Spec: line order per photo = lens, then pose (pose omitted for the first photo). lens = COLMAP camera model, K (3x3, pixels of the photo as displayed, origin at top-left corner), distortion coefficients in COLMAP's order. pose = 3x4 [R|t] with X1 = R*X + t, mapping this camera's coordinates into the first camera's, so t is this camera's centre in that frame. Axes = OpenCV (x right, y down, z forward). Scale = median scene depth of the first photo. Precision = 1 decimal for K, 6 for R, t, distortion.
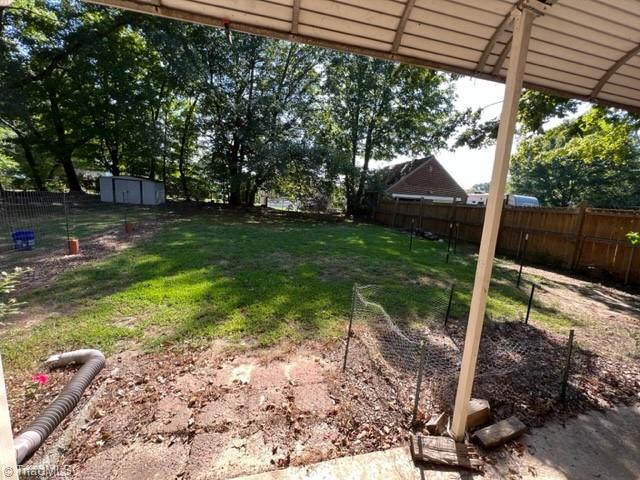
lens RADIAL K [[256.9, 0, 317.0], [0, 256.9, 241.4], [0, 0, 1]] dist [-0.001249, 0.000220]
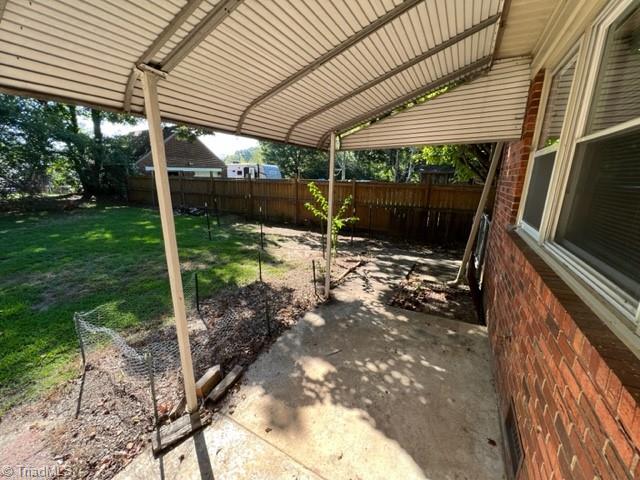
lens RADIAL K [[256.9, 0, 317.5], [0, 256.9, 240.2], [0, 0, 1]] dist [-0.001249, 0.000220]
pose [[0.672774, -0.230323, 0.703083, 0.127127], [0.147226, 0.972980, 0.177859, -0.091580], [-0.725051, -0.016147, 0.688506, -0.150762]]
